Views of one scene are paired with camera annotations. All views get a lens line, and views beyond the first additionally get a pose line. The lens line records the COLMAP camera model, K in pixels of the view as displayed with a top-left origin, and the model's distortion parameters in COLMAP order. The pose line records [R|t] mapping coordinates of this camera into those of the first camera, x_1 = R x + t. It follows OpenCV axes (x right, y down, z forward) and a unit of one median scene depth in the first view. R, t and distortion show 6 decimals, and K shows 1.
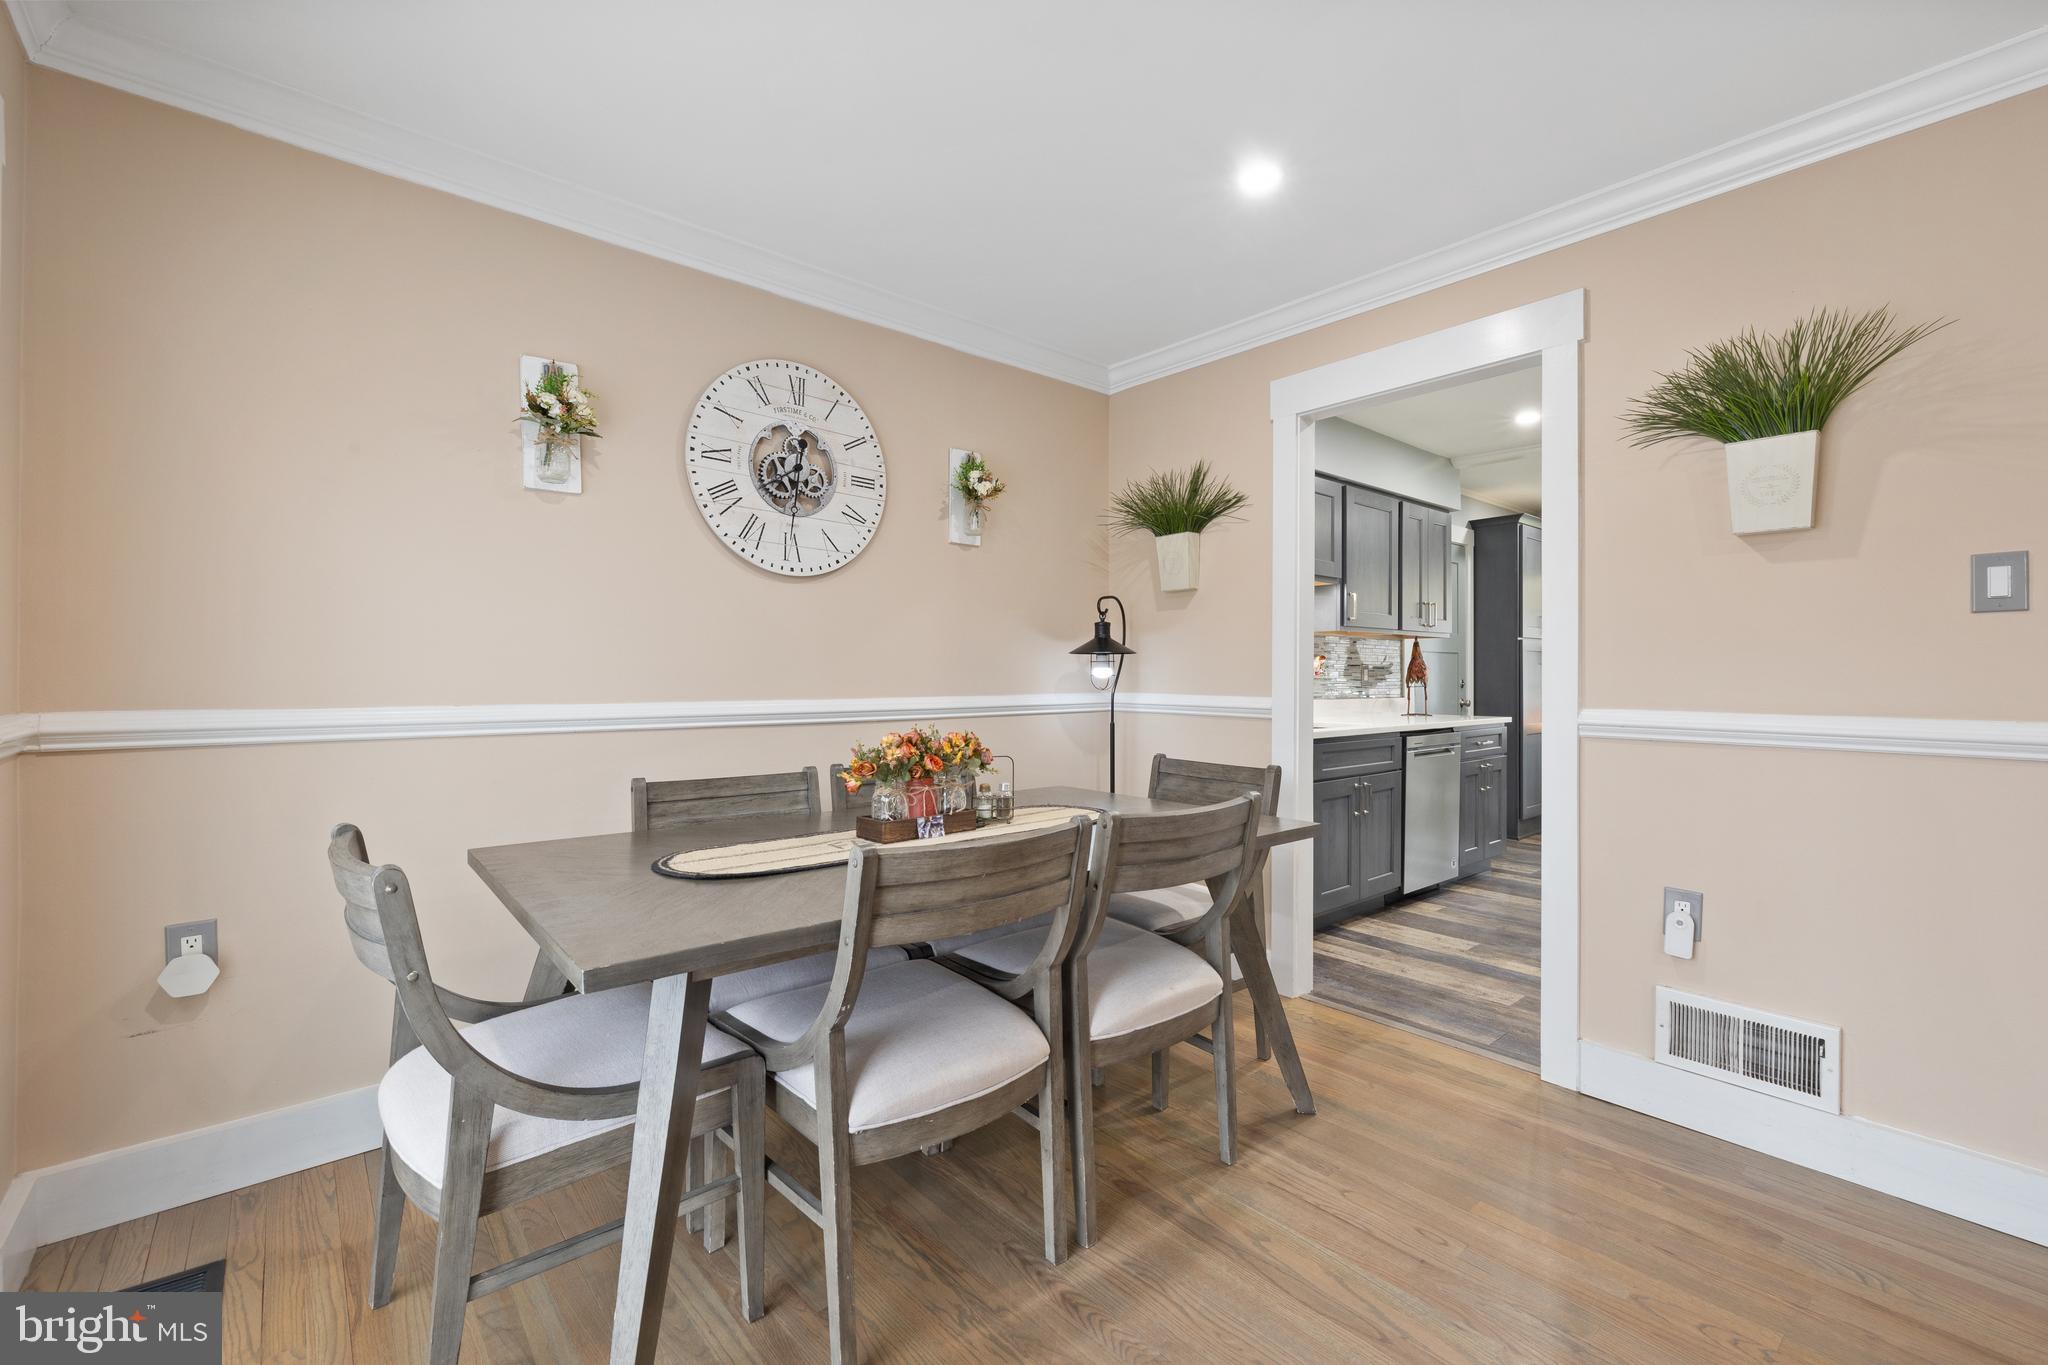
lens RADIAL K [[887.3, 0, 1028.6], [0, 887.3, 680.0], [0, 0, 1]] dist [-0.012172, -0.000274]
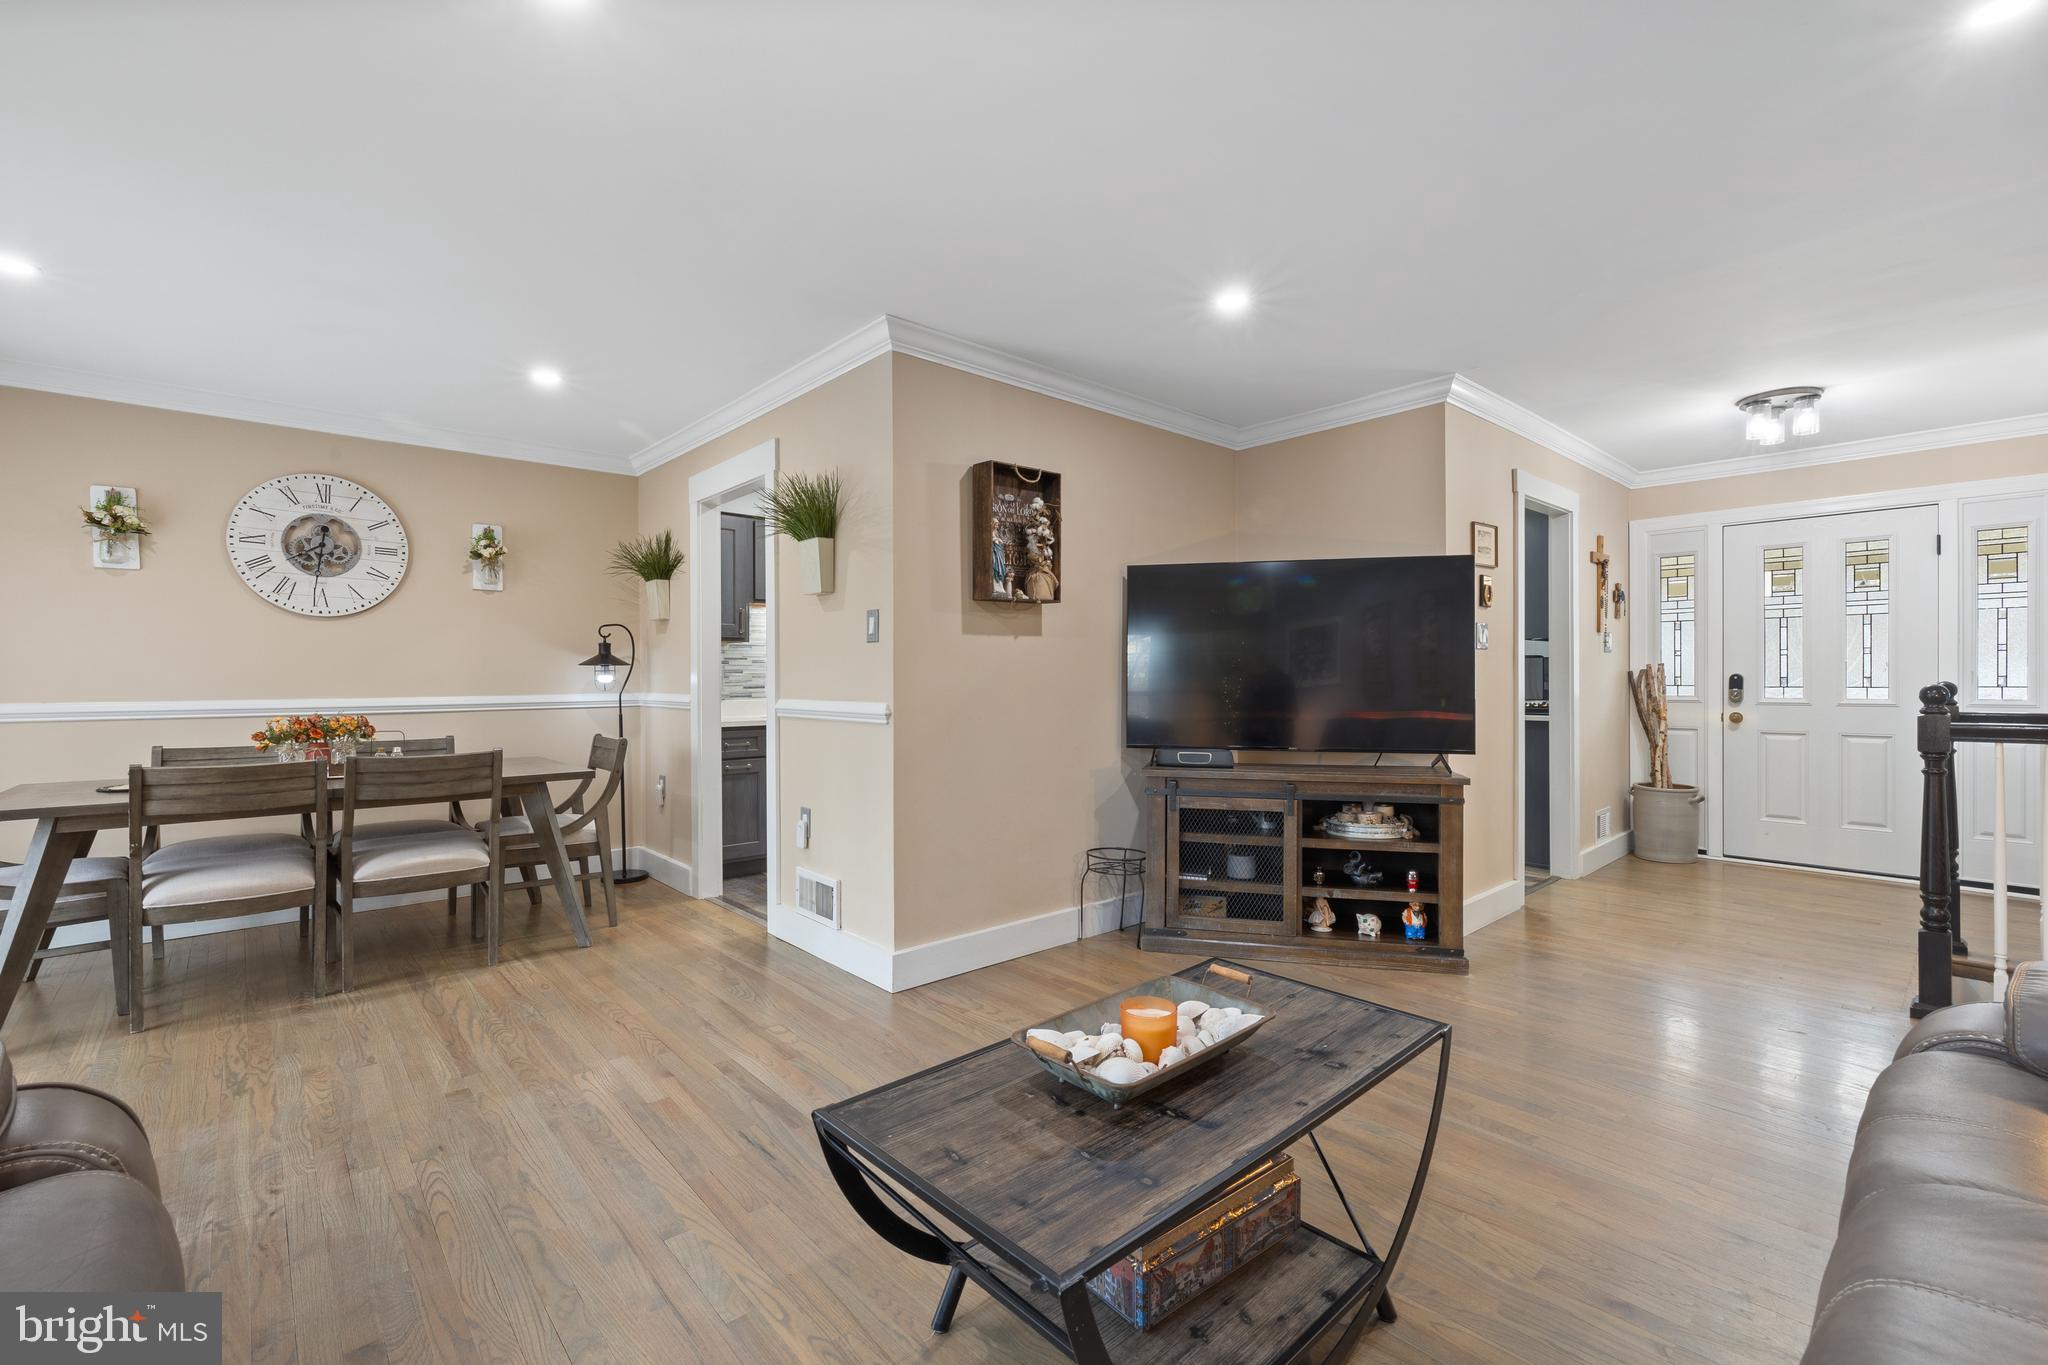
lens RADIAL K [[887.3, 0, 1028.6], [0, 887.3, 680.0], [0, 0, 1]] dist [-0.012172, -0.000274]
pose [[0.998705, -0.008639, 0.050144, 0.871264], [0.008814, 0.999956, -0.003284, 0.005858], [-0.050113, 0.003722, 0.998737, -0.560029]]
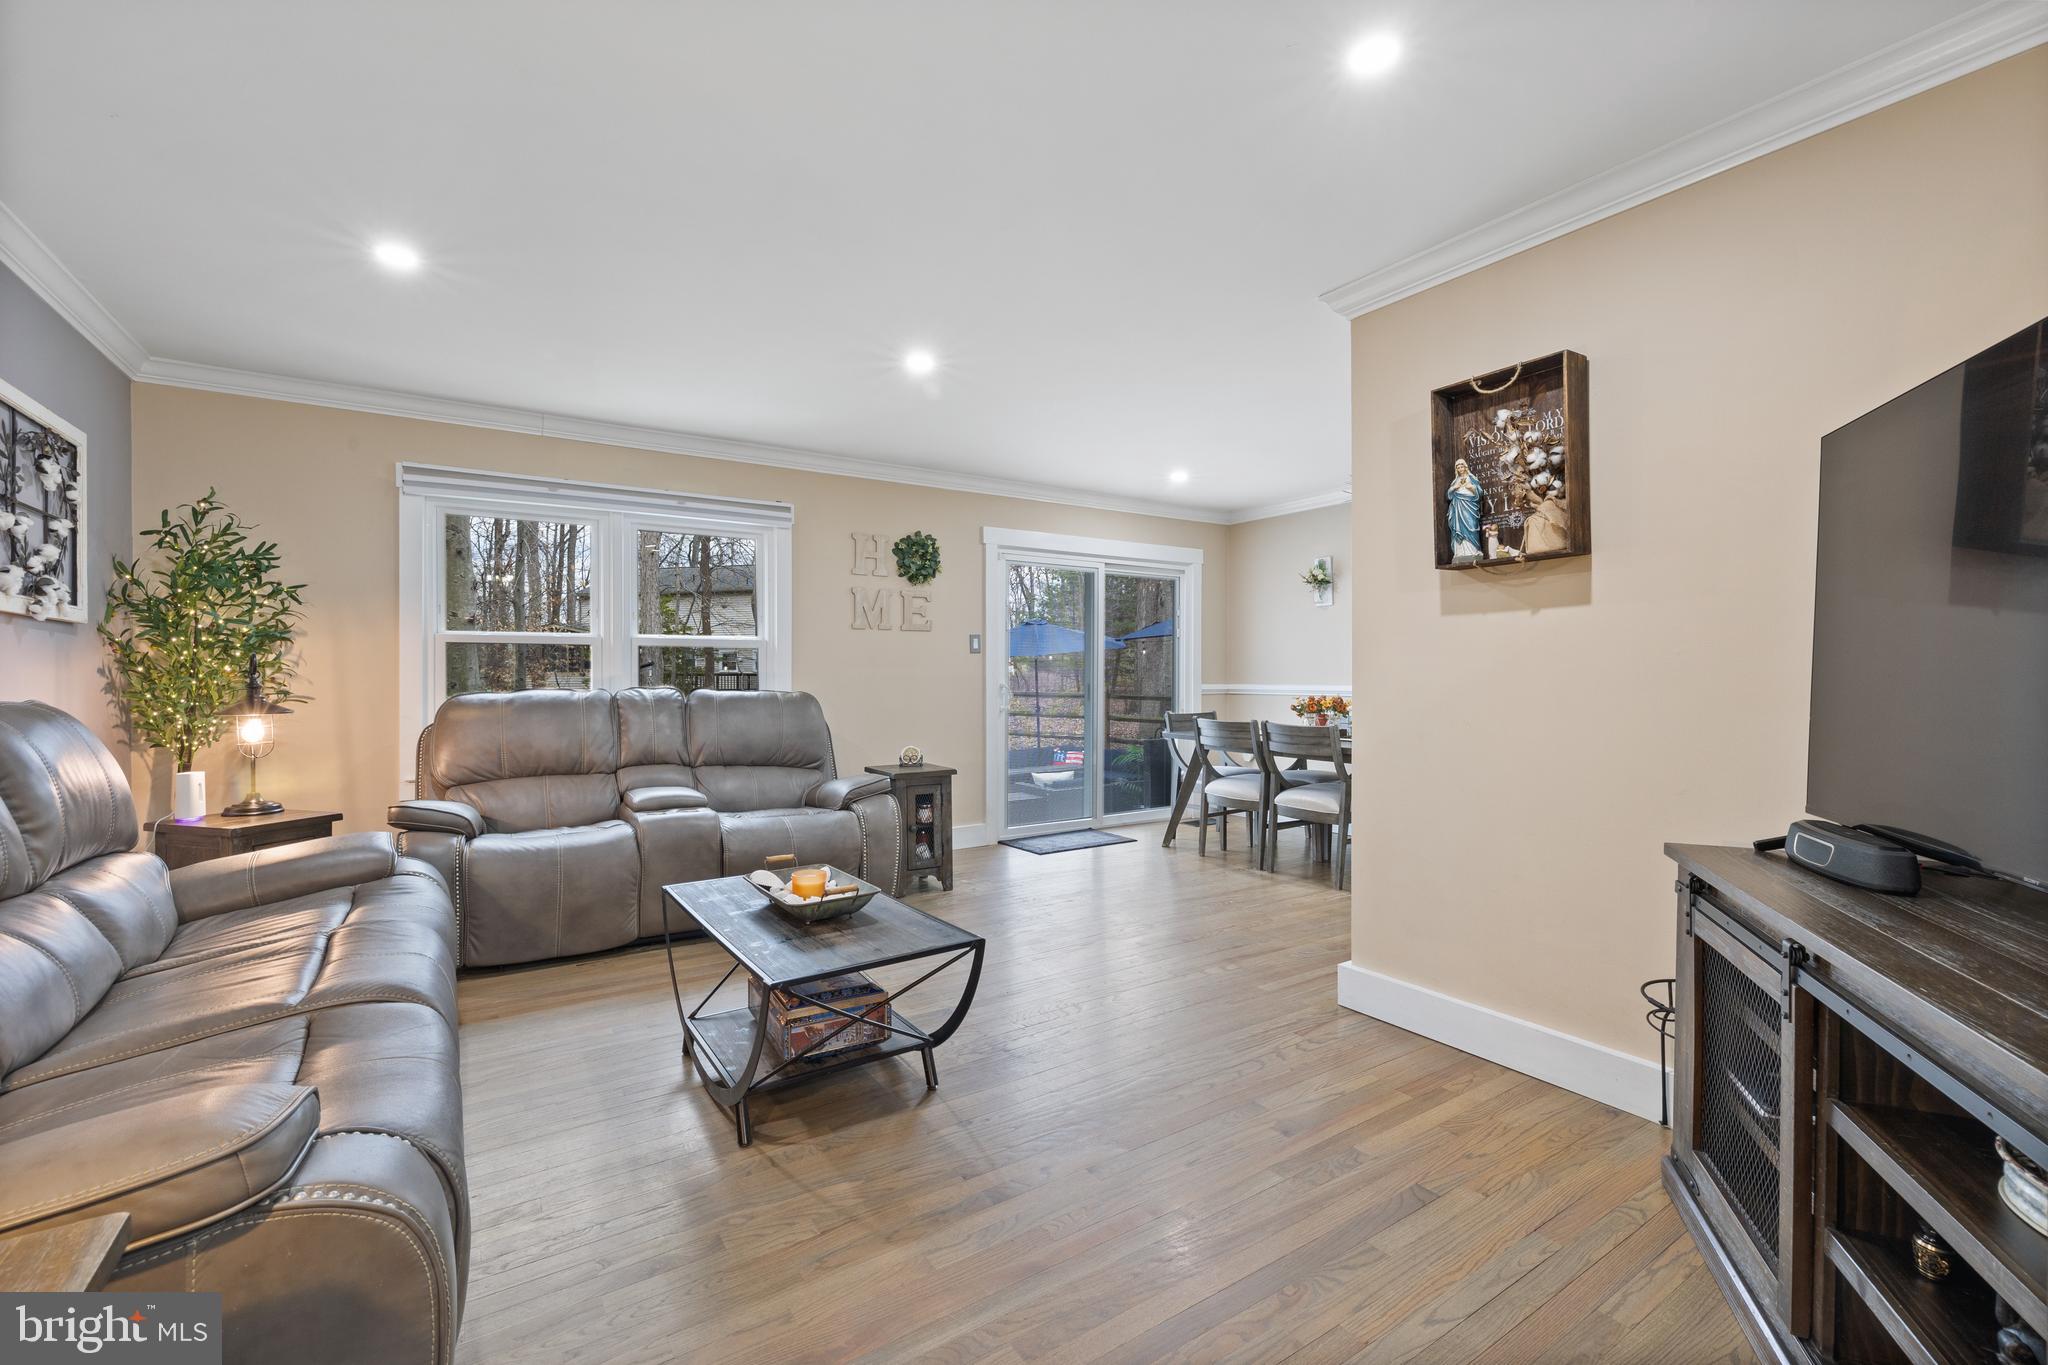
lens RADIAL K [[887.3, 0, 1028.6], [0, 887.3, 680.0], [0, 0, 1]] dist [-0.012172, -0.000274]
pose [[-0.117593, 0.000660, -0.993062, 1.897070], [-0.004241, 0.999990, 0.001167, 0.009046], [0.993053, 0.004349, -0.117589, 0.364922]]
